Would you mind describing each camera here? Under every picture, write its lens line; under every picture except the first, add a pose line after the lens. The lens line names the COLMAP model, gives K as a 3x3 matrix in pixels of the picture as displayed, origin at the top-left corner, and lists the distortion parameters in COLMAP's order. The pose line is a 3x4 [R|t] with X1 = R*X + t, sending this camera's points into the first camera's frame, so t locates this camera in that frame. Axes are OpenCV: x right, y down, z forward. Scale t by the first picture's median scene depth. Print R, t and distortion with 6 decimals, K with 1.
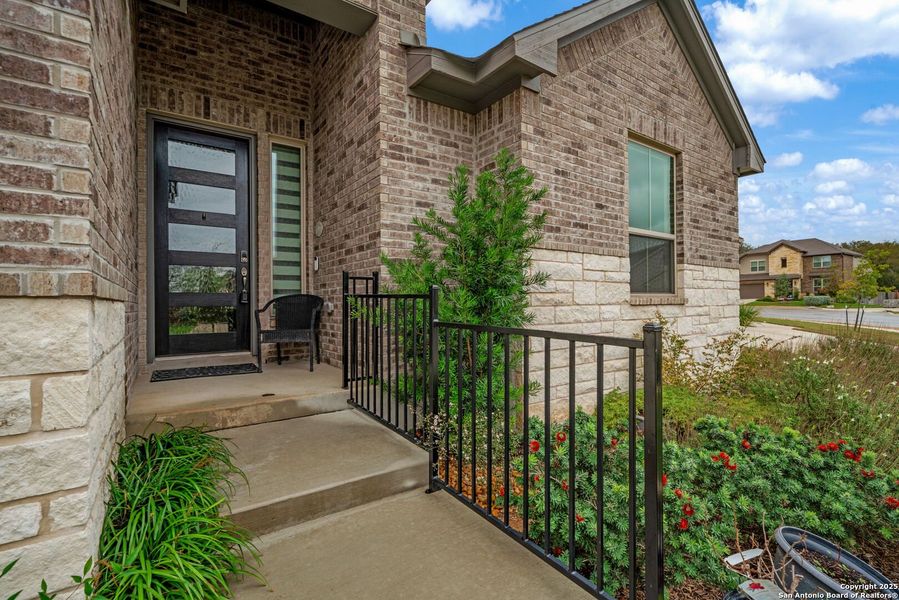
lens RADIAL K [[410.2, 0, 447.6], [0, 410.2, 305.0], [0, 0, 1]] dist [0.000371, 0.000291]
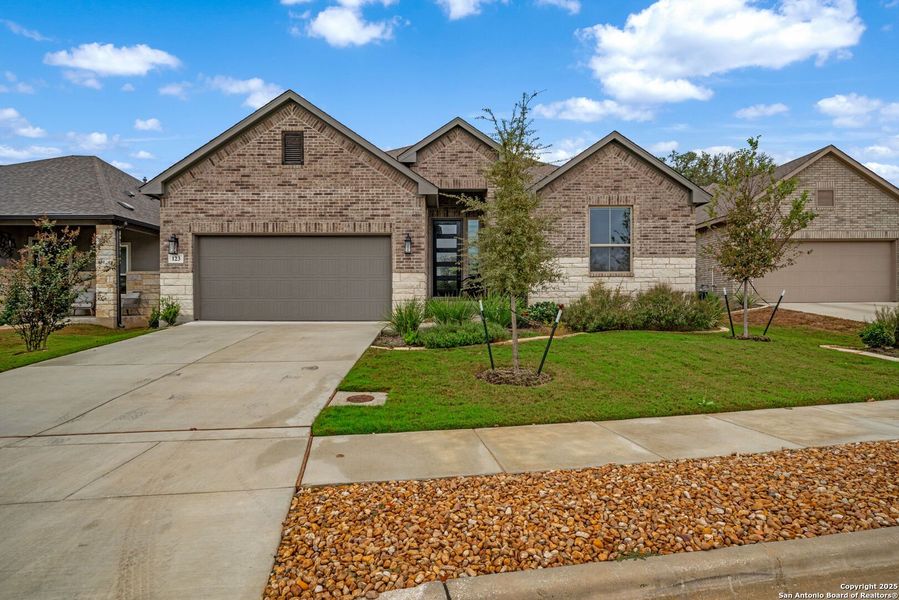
lens RADIAL K [[499.4, 0, 449.5], [0, 499.4, 300.0], [0, 0, 1]] dist [0.001023, 0.000270]
pose [[0.825629, 0.004827, -0.564193, 1.452765], [-0.006356, 0.999980, -0.000746, 0.148952], [0.564178, 0.004202, 0.825643, -1.951422]]
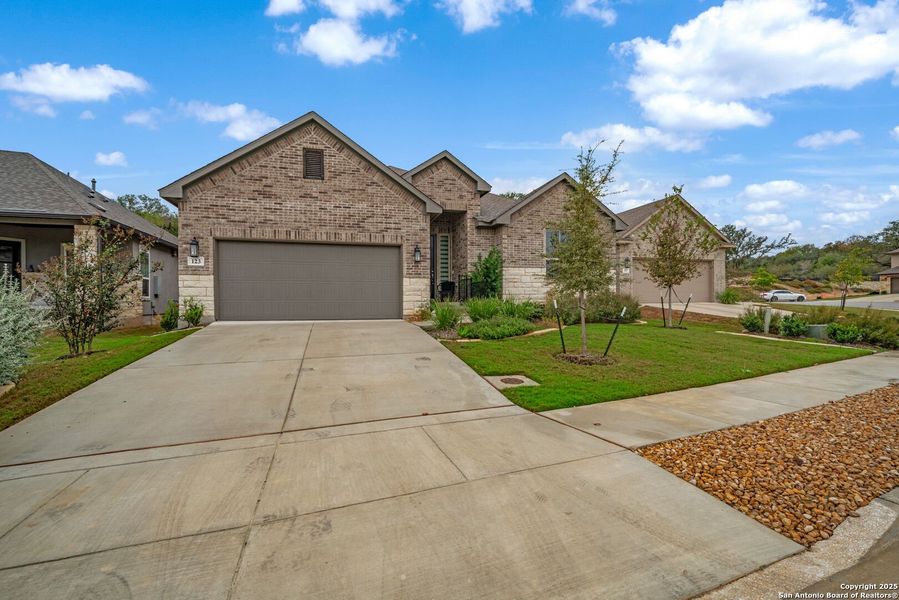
lens RADIAL K [[410.2, 0, 447.6], [0, 410.2, 305.0], [0, 0, 1]] dist [0.000371, 0.000291]
pose [[0.945348, 0.004946, -0.326025, 0.767288], [-0.003925, 0.999985, 0.003787, 0.163870], [0.326039, -0.002300, 0.945353, -2.282348]]
